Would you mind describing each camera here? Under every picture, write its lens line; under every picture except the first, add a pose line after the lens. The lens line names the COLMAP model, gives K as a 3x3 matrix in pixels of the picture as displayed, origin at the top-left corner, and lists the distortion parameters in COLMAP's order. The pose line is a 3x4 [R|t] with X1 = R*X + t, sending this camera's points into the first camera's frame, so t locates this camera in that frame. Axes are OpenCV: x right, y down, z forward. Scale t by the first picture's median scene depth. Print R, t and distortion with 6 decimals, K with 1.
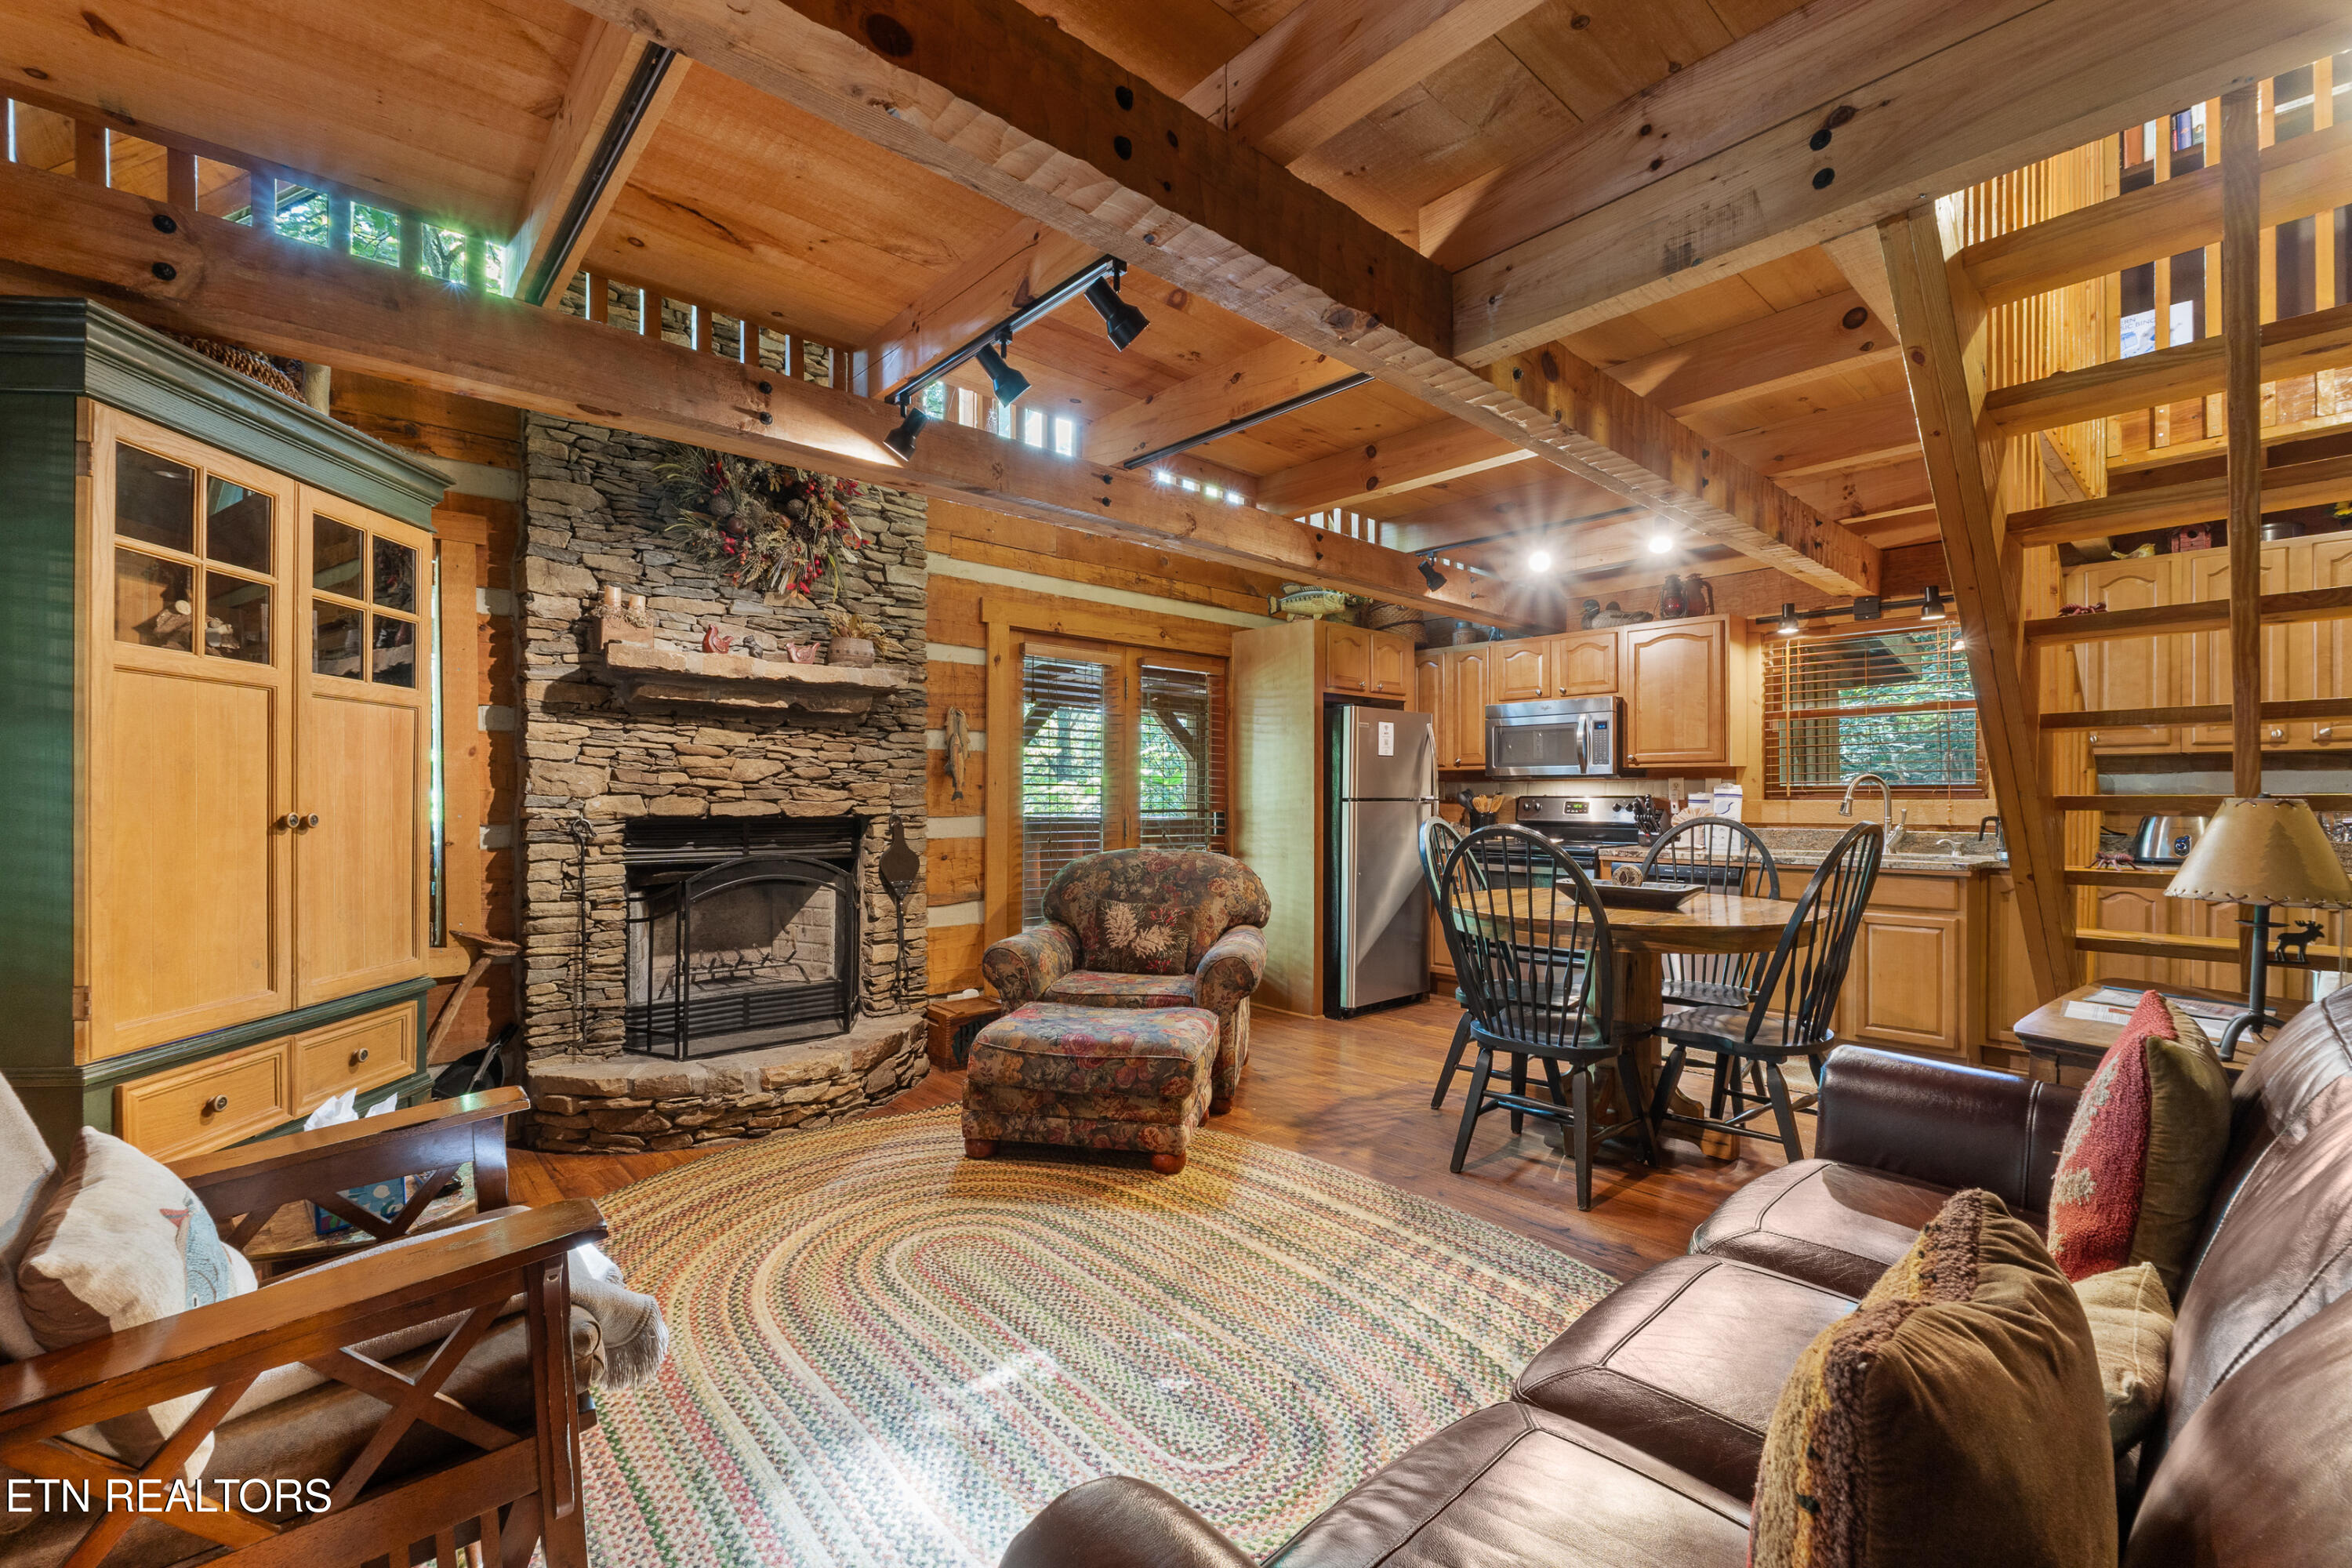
lens RADIAL K [[1001.9, 0, 1178.0], [0, 1001.9, 811.3], [0, 0, 1]] dist [-0.005343, -0.000383]
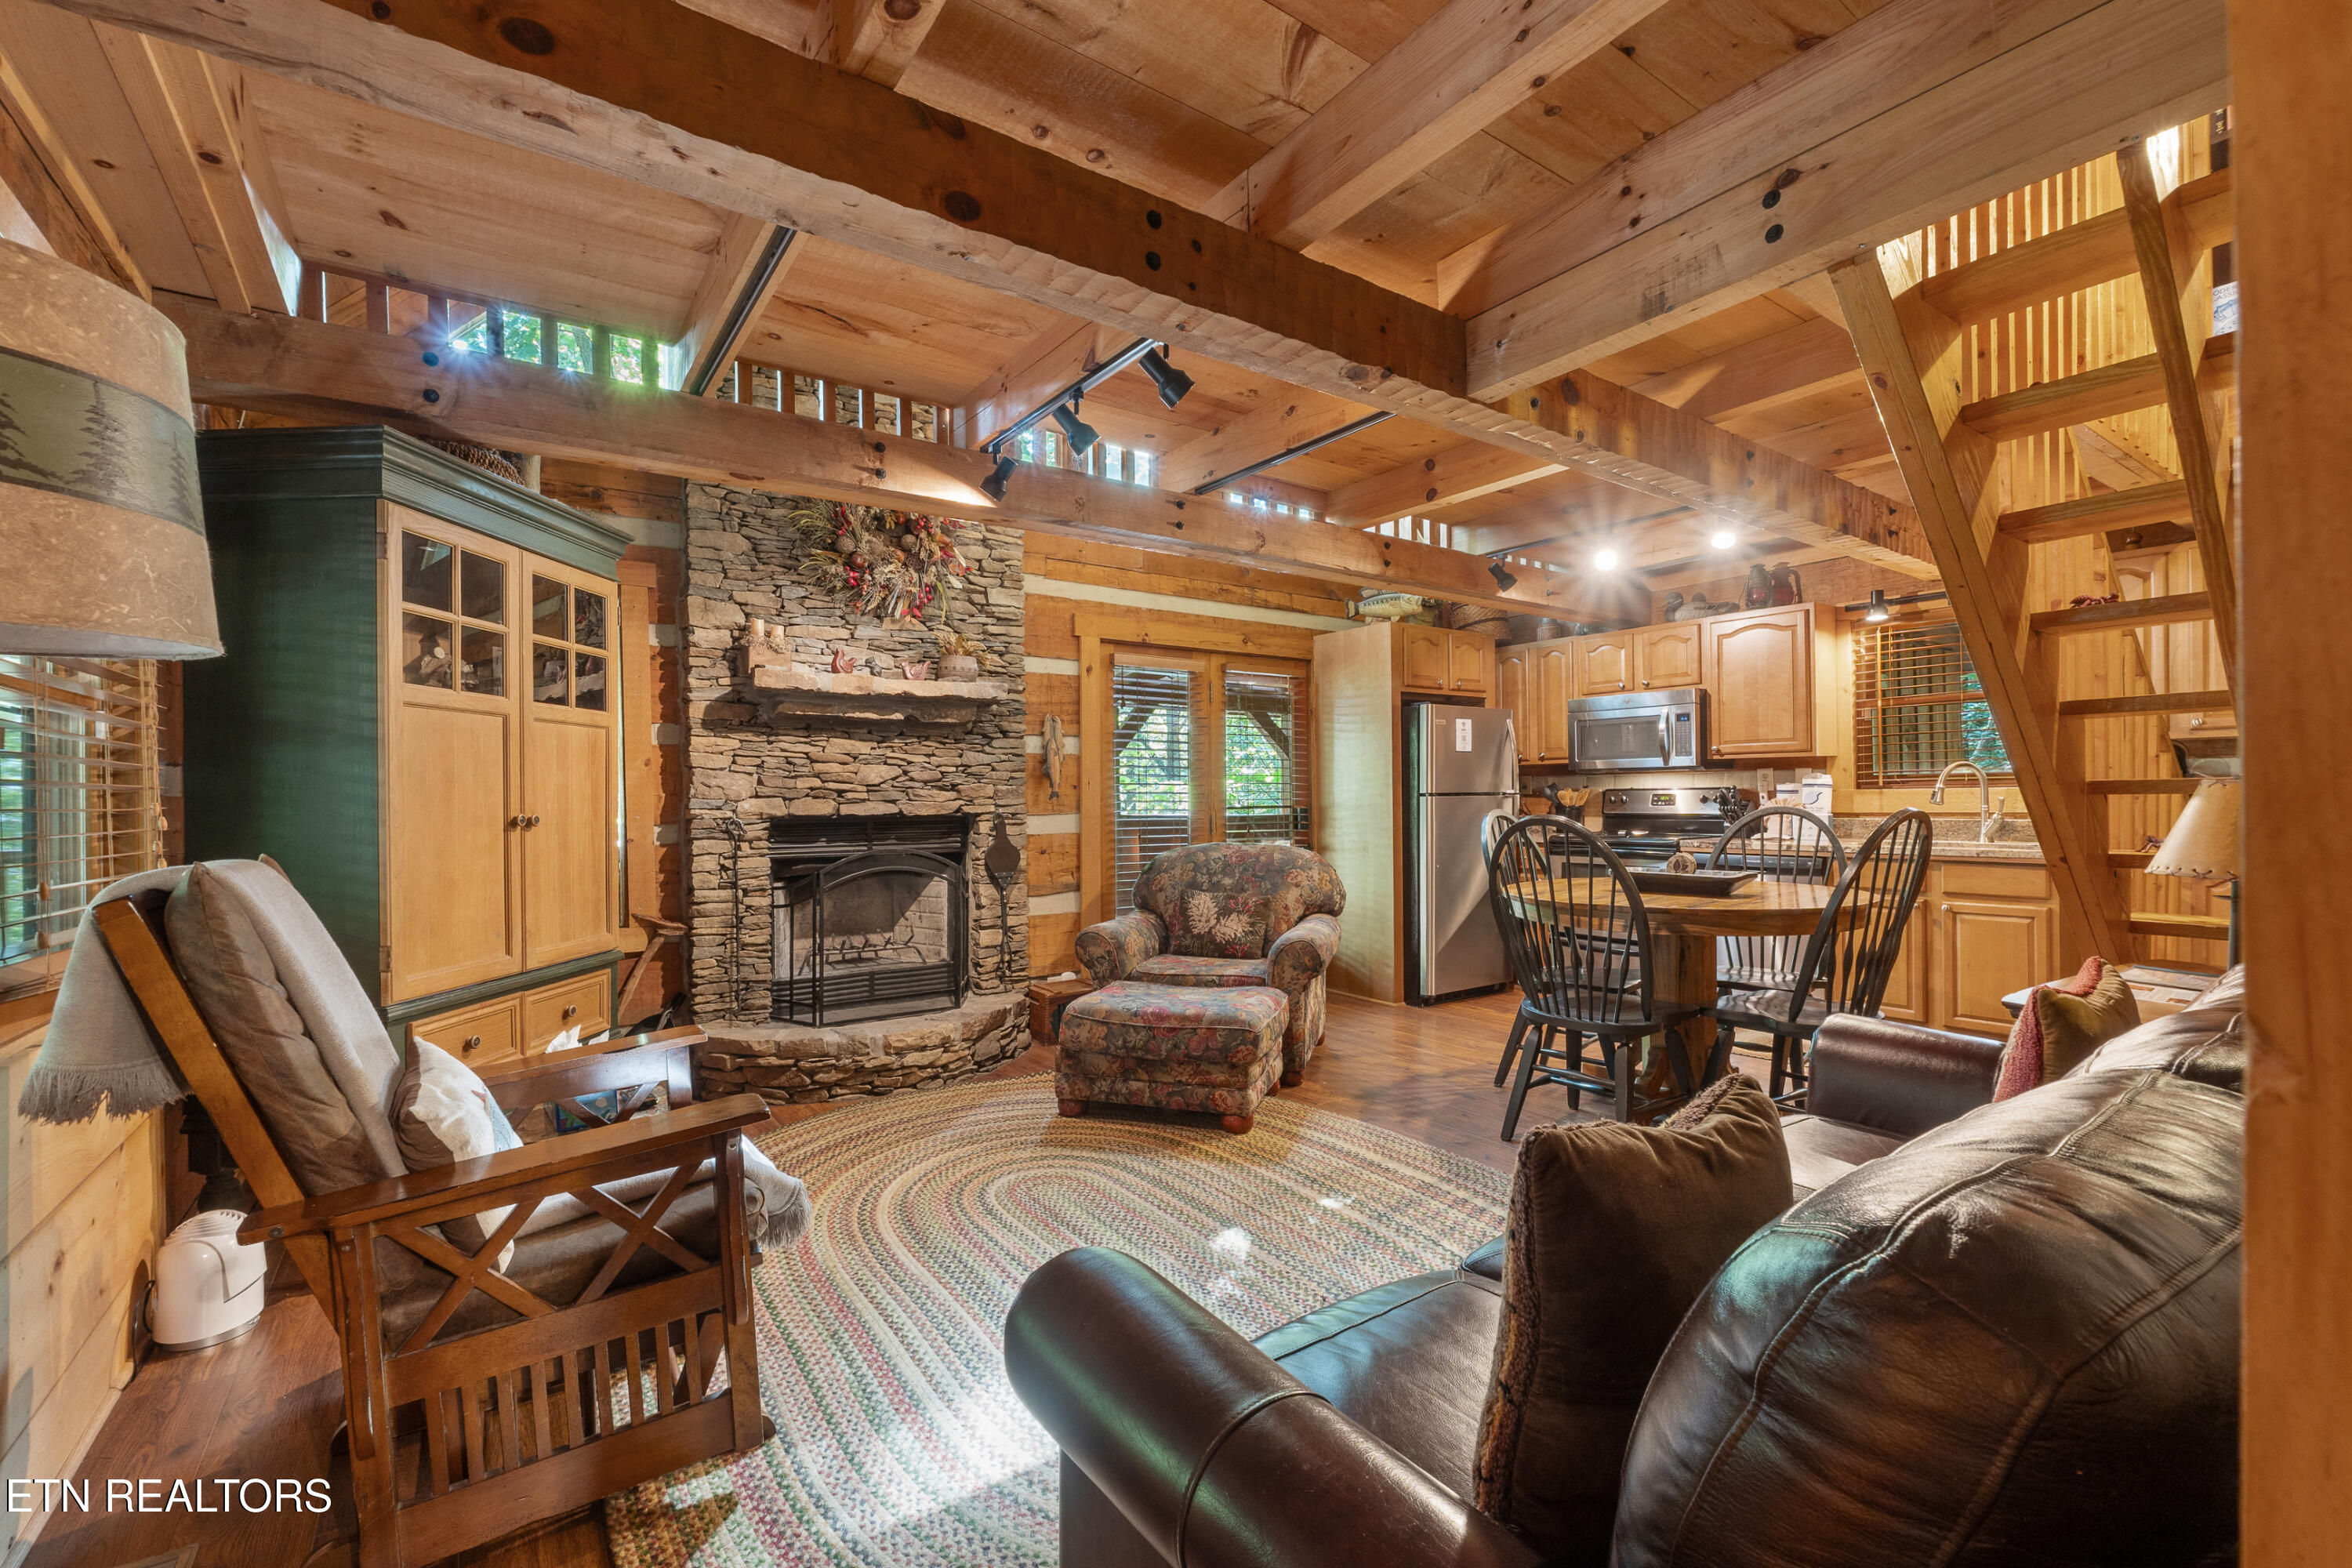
lens RADIAL K [[1006.7, 0, 1164.8], [0, 1006.7, 814.2], [0, 0, 1]] dist [-0.005355, -0.000205]
pose [[0.992118, -0.010299, -0.124880, 0.046973], [0.010707, 0.999939, 0.002599, 0.004465], [0.124845, -0.003915, 0.992168, -0.098521]]
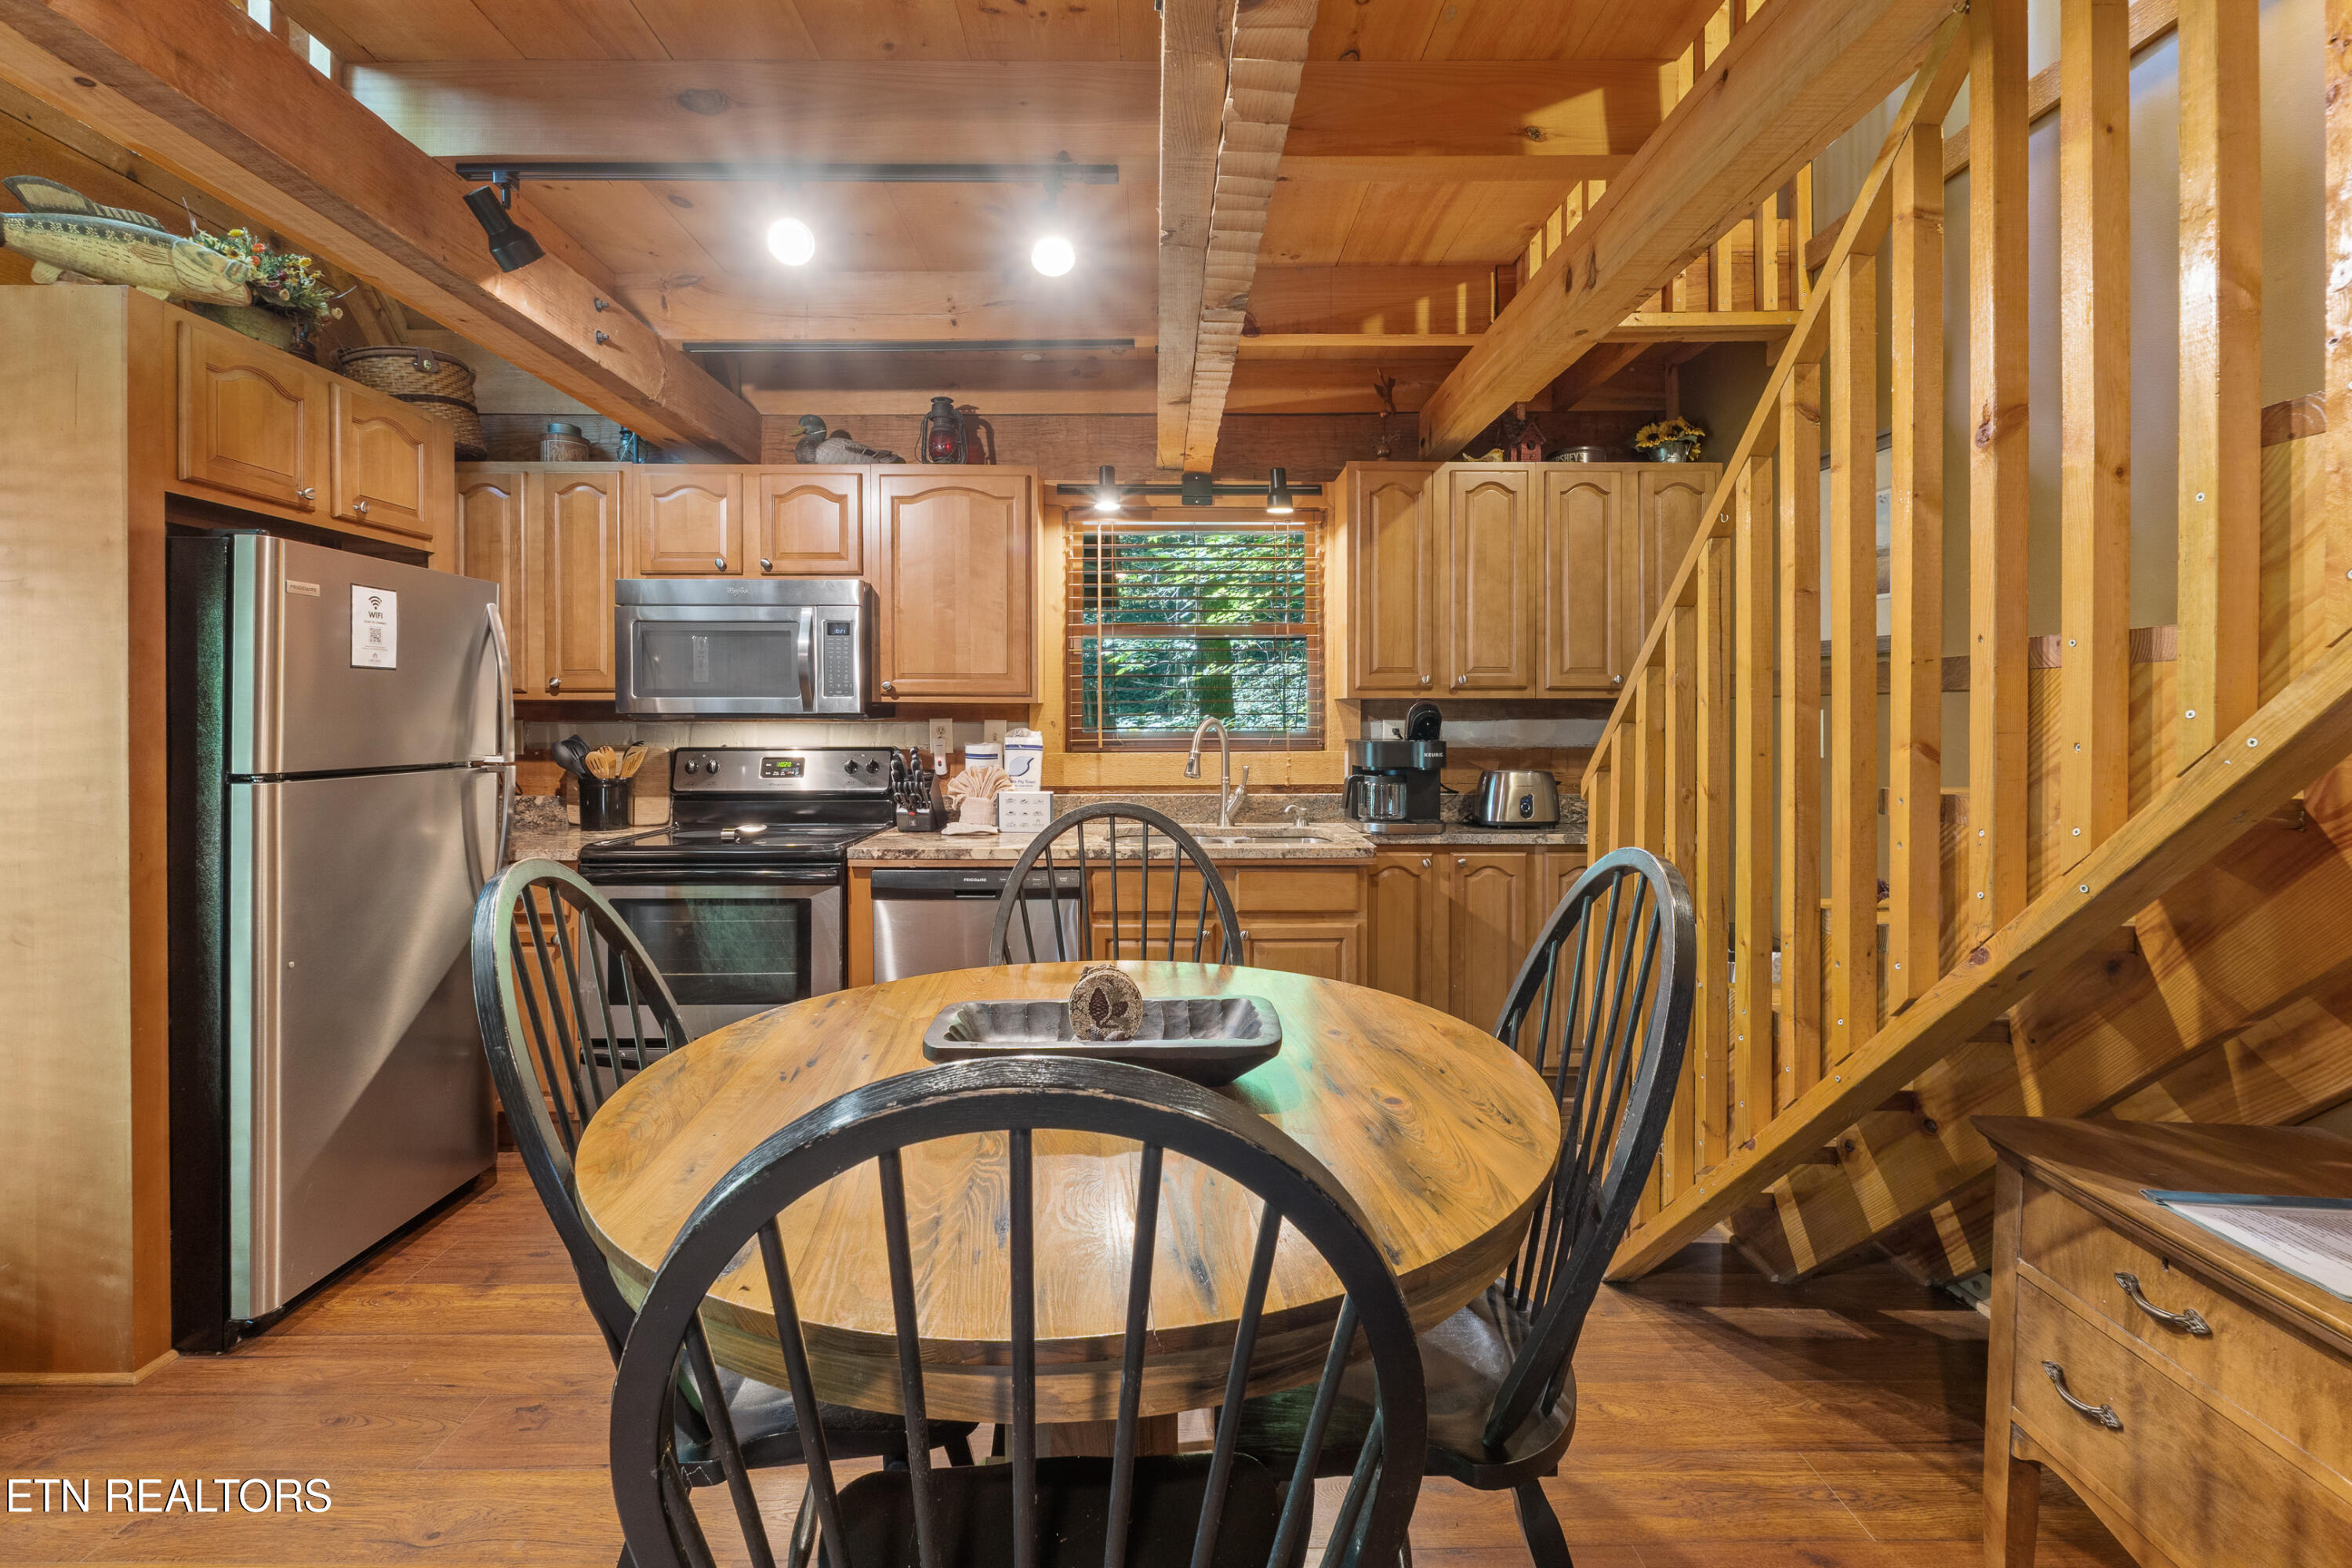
lens RADIAL K [[1015.1, 0, 1183.9], [0, 1015.1, 725.2], [0, 0, 1]] dist [-0.011325, -0.000110]
pose [[0.656172, -0.004661, 0.754597, 0.166391], [0.011470, 0.999927, -0.003797, -0.038278], [-0.754524, 0.011147, 0.656178, 0.696934]]
